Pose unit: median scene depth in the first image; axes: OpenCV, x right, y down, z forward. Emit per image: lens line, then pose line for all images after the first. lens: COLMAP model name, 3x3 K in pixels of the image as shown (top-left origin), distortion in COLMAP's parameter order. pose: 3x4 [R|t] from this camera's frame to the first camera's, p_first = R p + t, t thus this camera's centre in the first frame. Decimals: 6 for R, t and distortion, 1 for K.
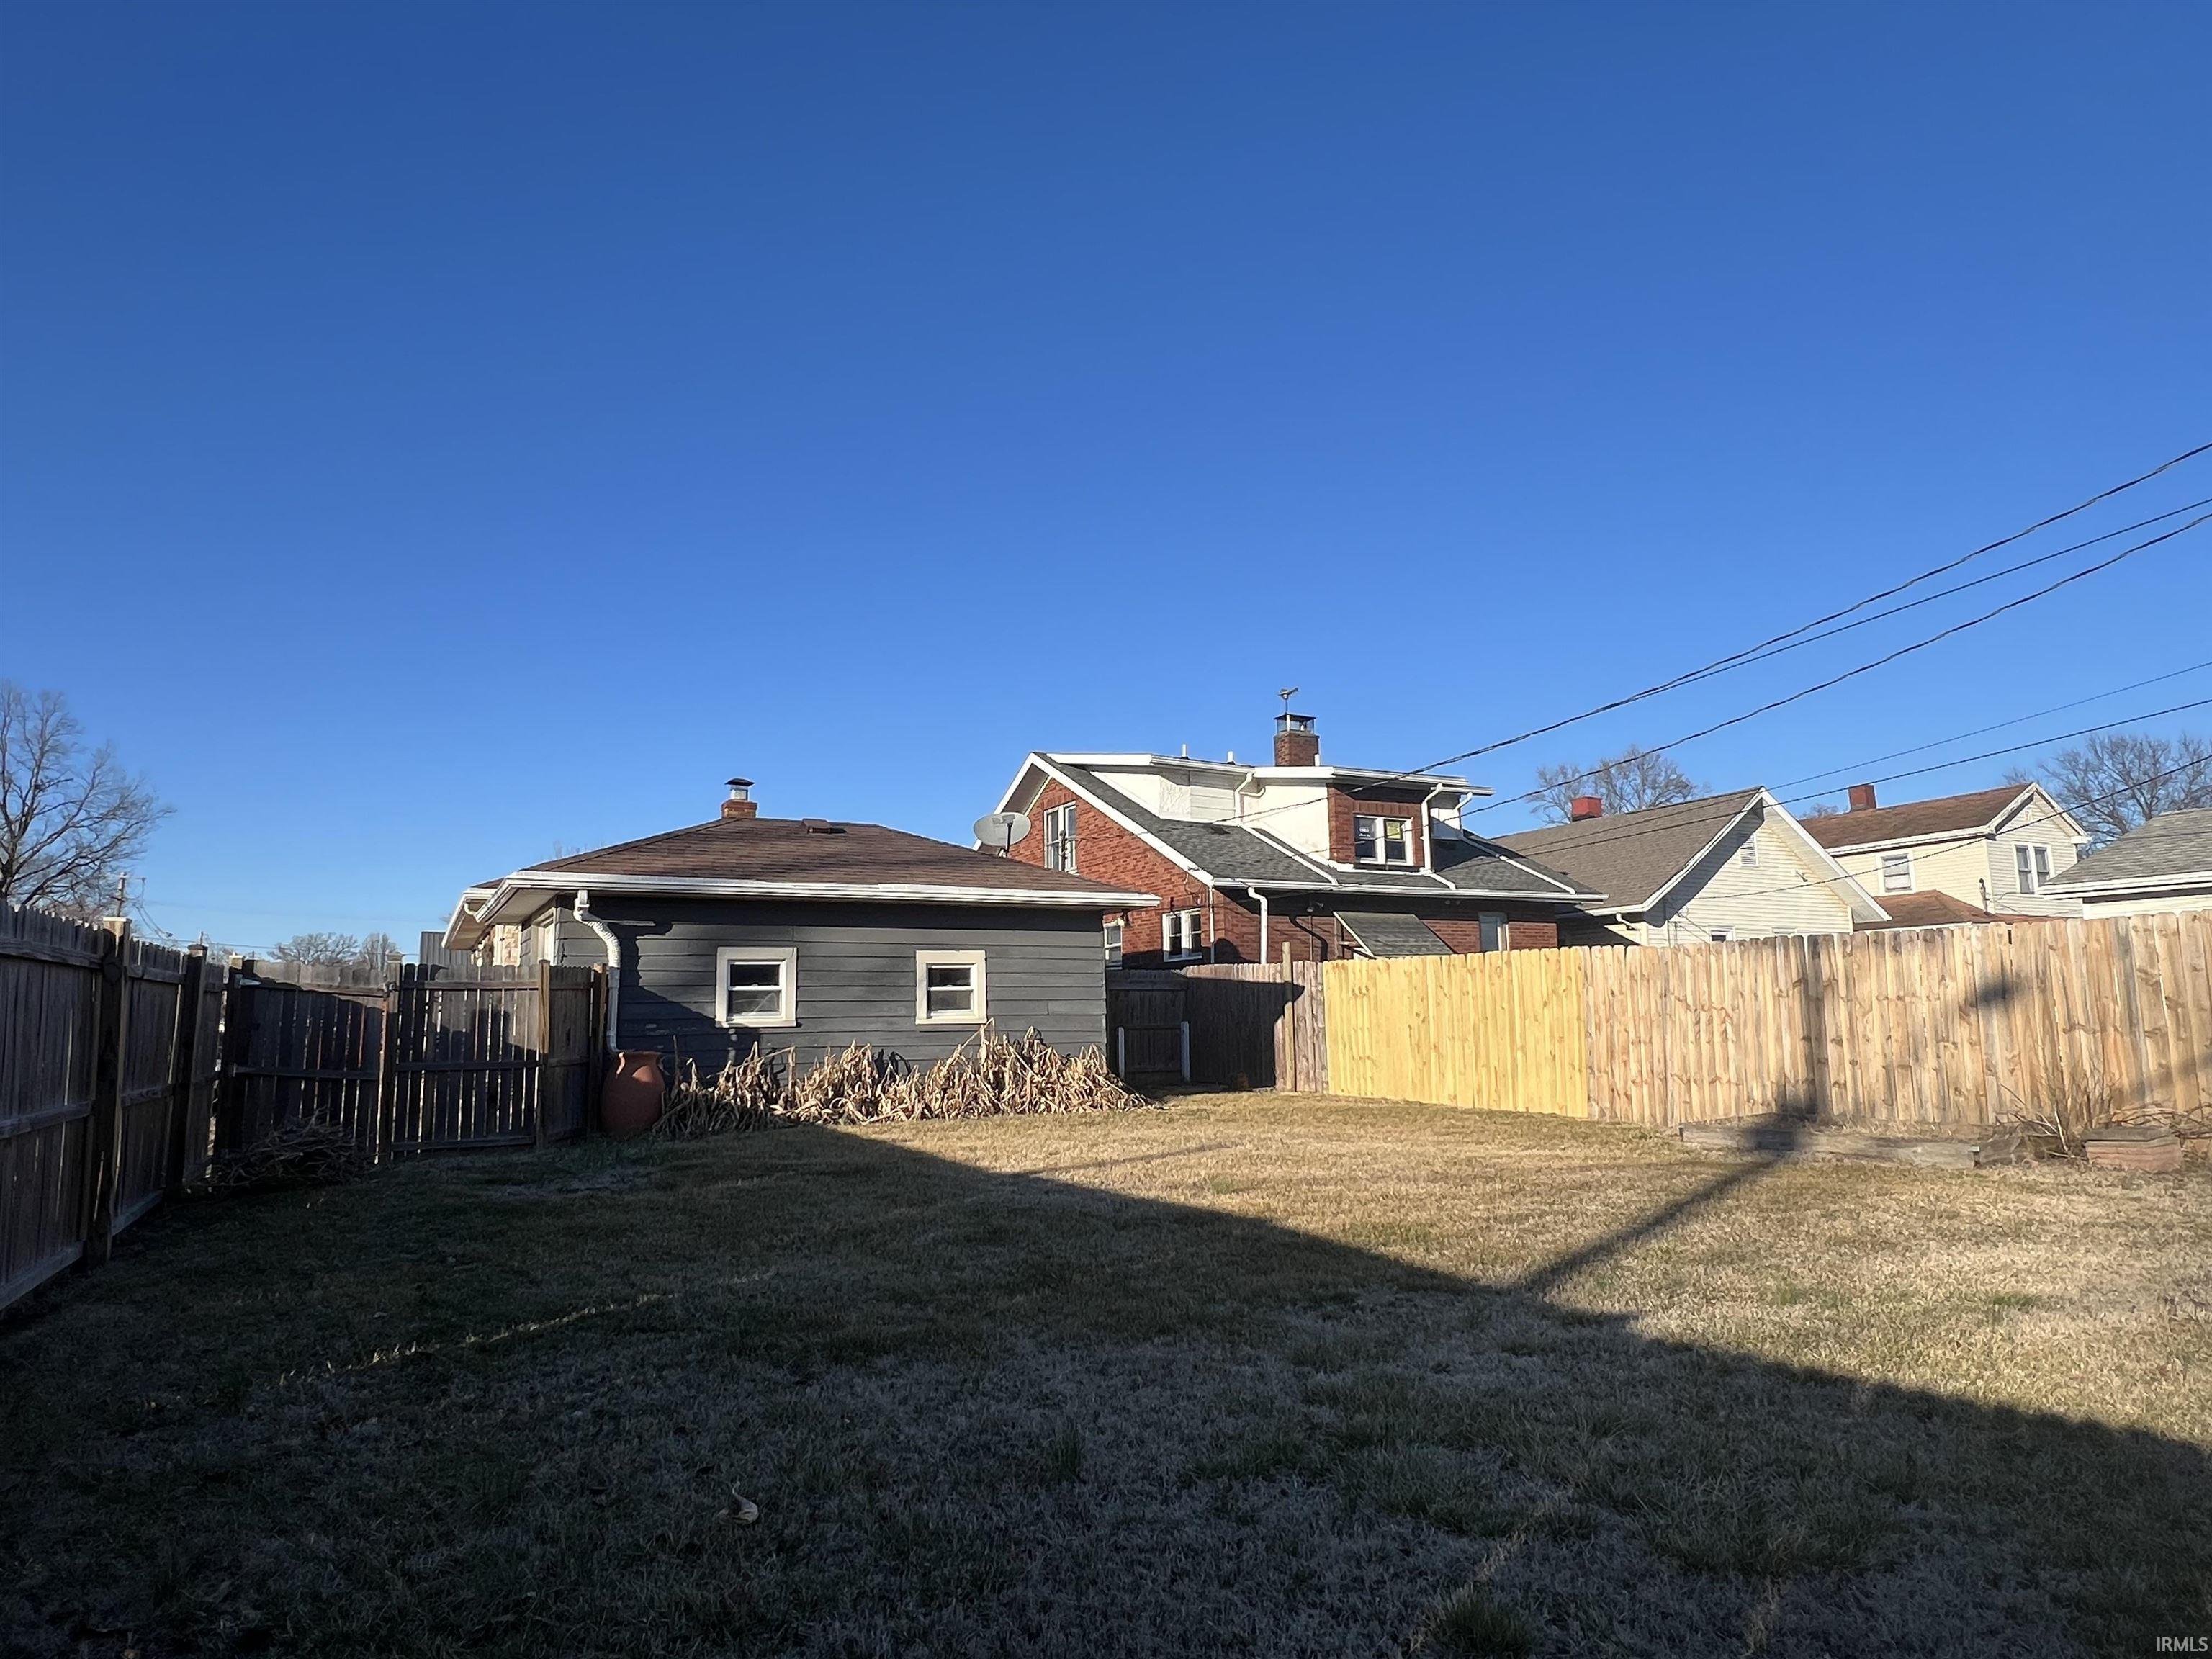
lens RADIAL K [[1332.9, 0, 1097.2], [0, 1332.9, 828.4], [0, 0, 1]] dist [-0.002101, 0.003639]
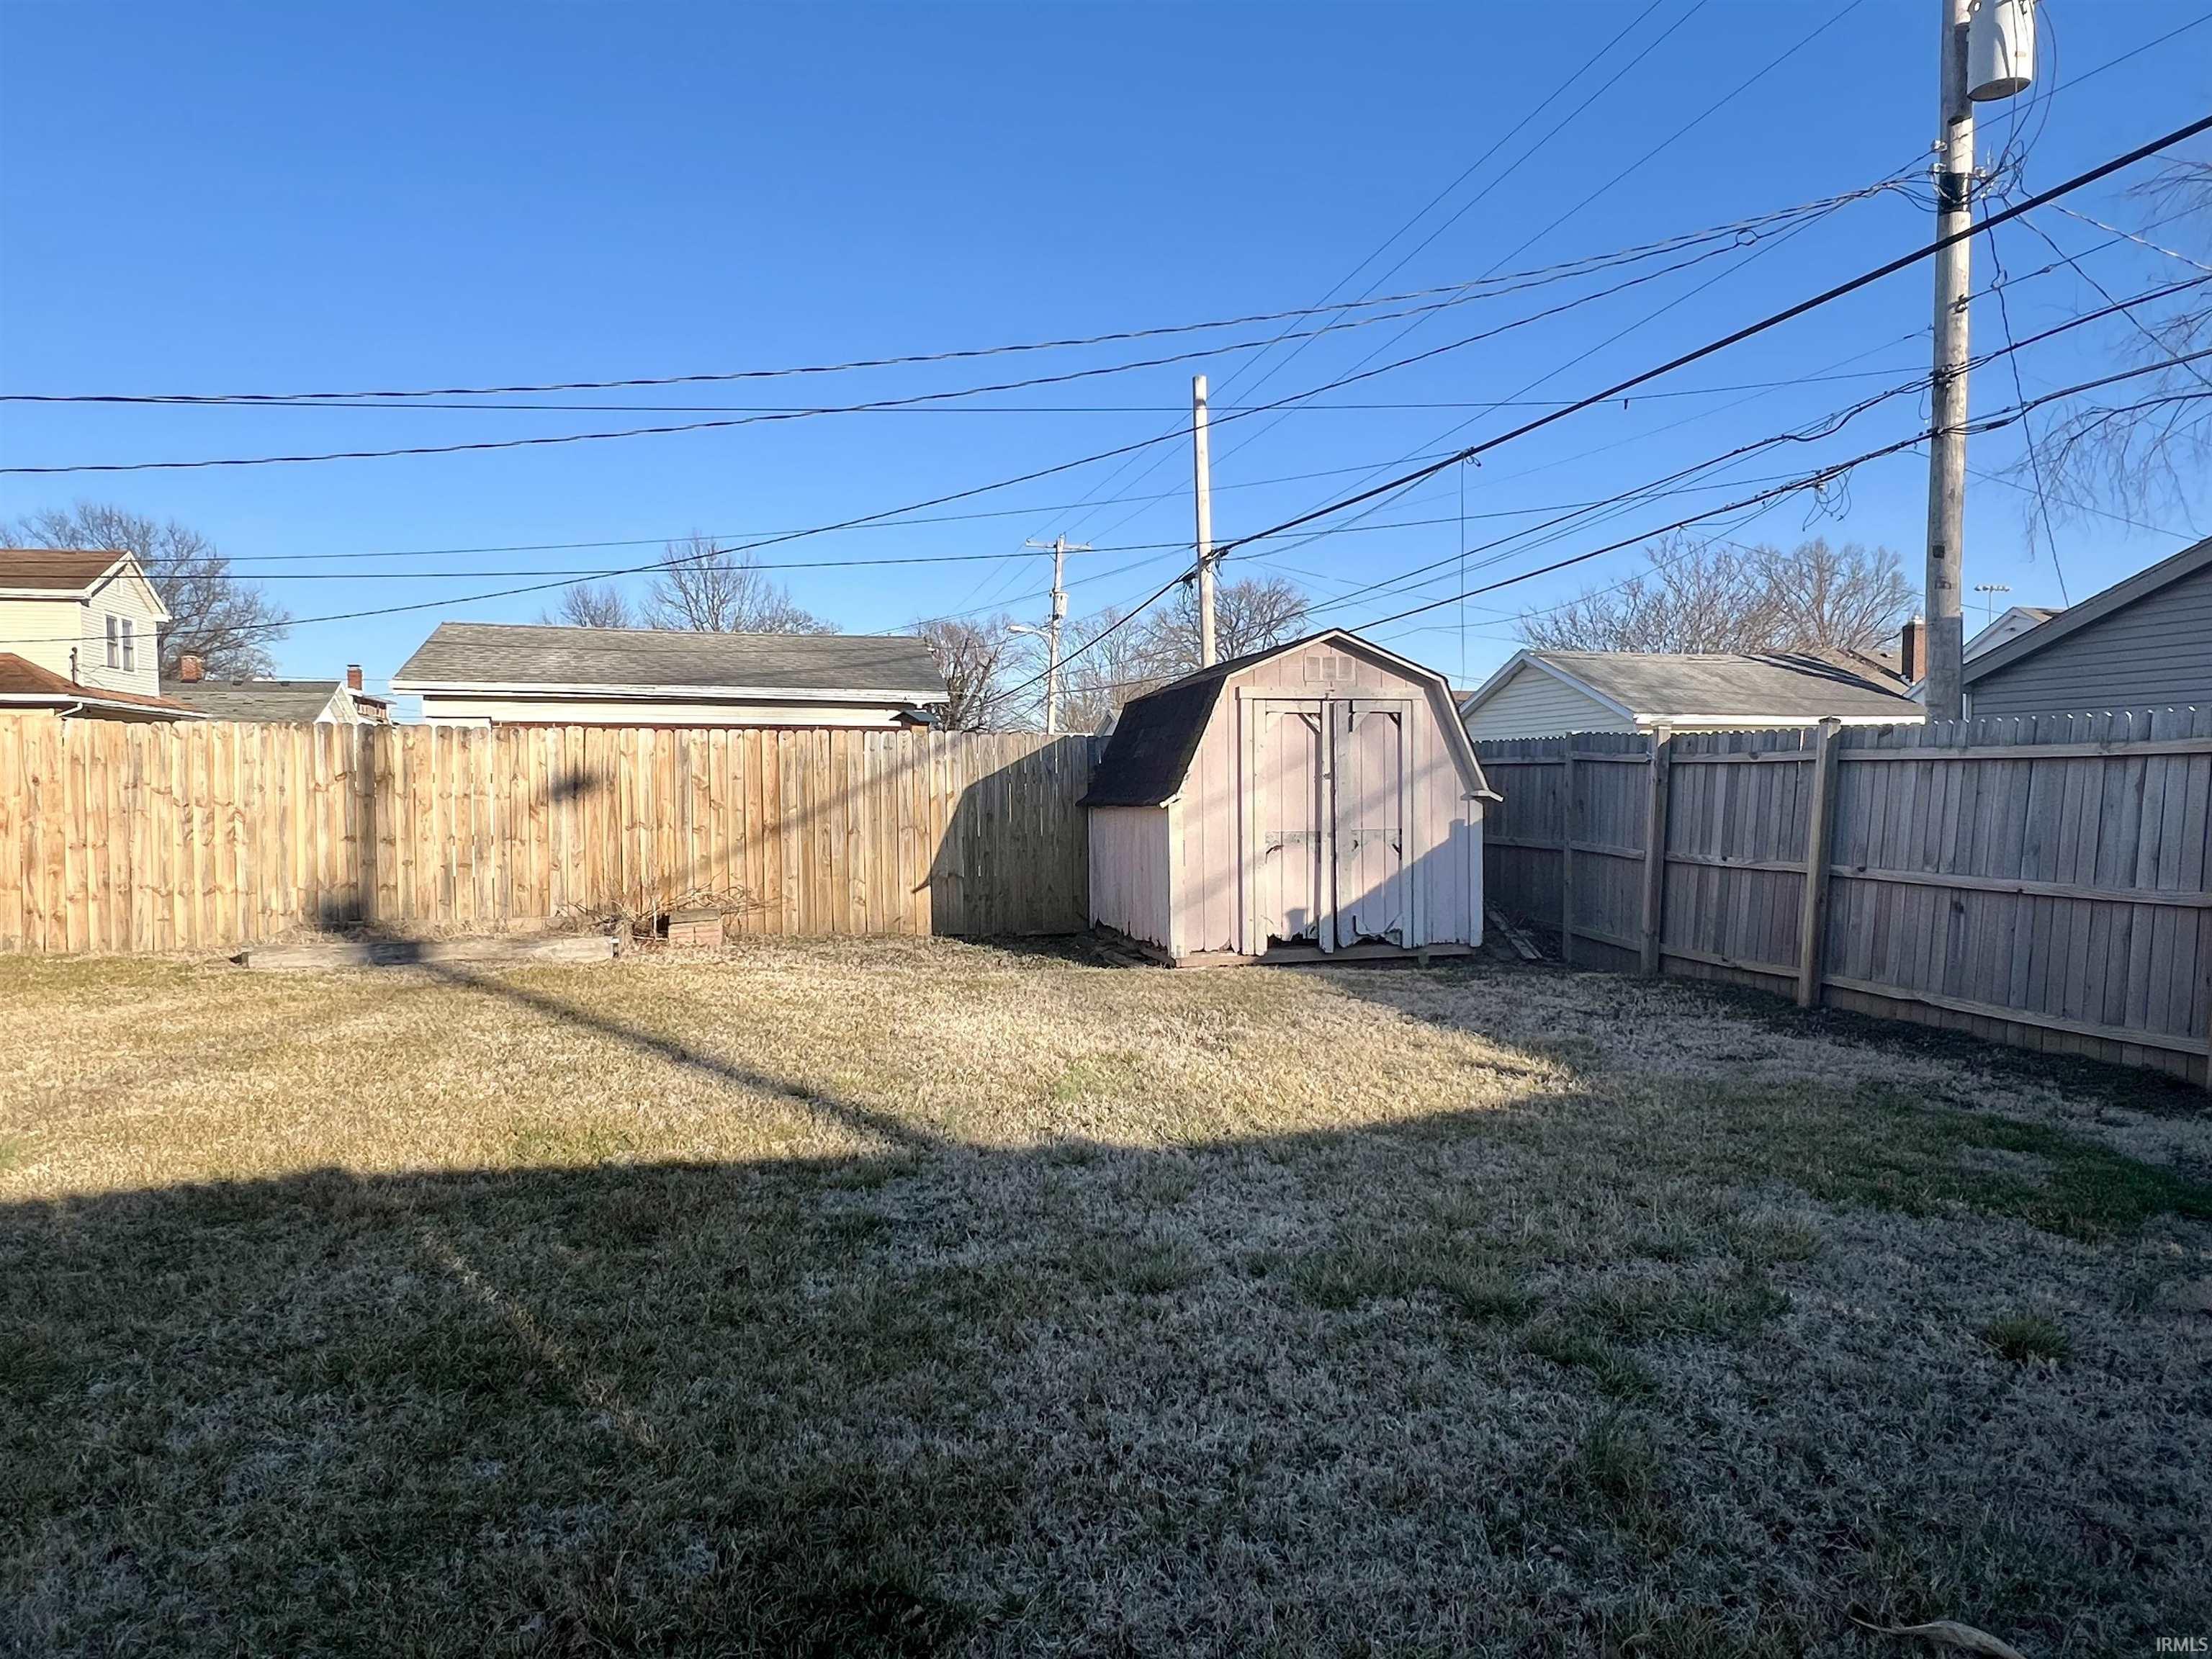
lens RADIAL K [[1332.9, 0, 1094.1], [0, 1332.9, 838.6], [0, 0, 1]] dist [-0.002101, 0.003639]
pose [[0.218526, -0.028188, 0.975424, -0.196310], [-0.144942, 0.987557, 0.061011, 0.025809], [-0.965007, -0.154713, 0.211721, 0.275881]]
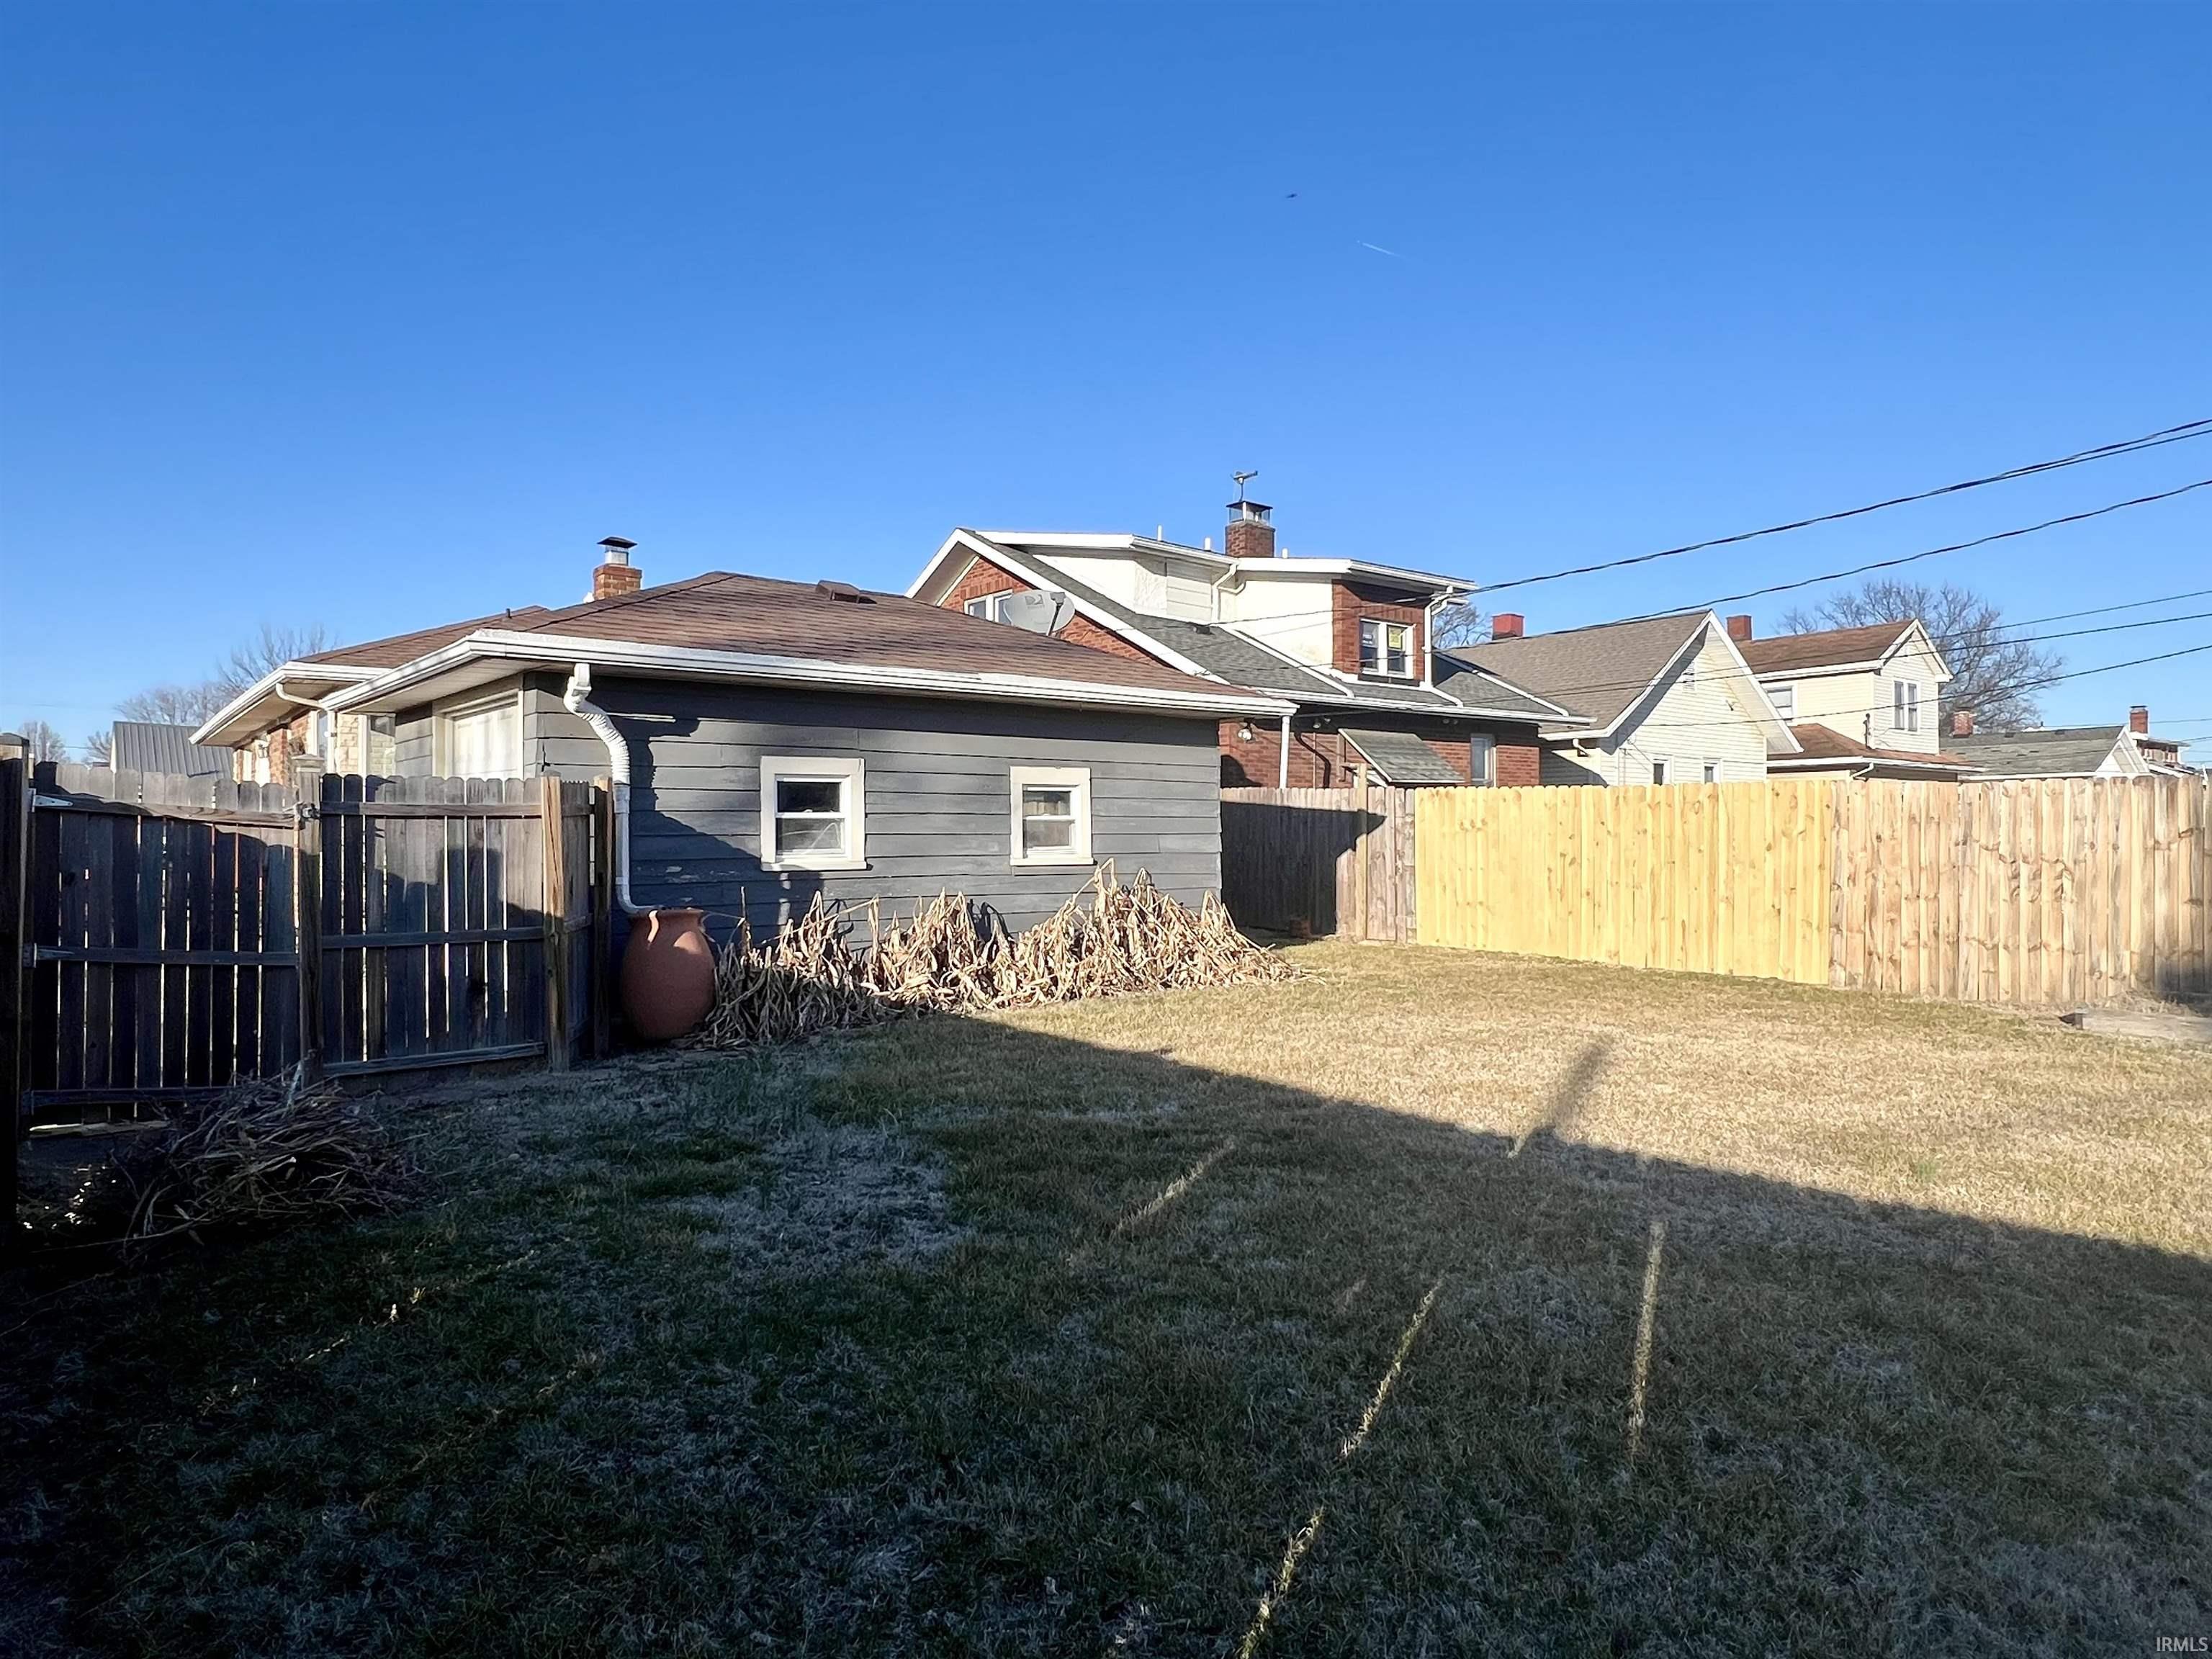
lens RADIAL K [[1332.9, 0, 1101.8], [0, 1332.9, 832.1], [0, 0, 1]] dist [-0.002101, 0.003639]
pose [[0.982176, 0.013366, 0.187490, -0.234758], [-0.039965, 0.989511, 0.138817, 0.024683], [-0.183668, -0.143836, 0.972408, 0.283248]]
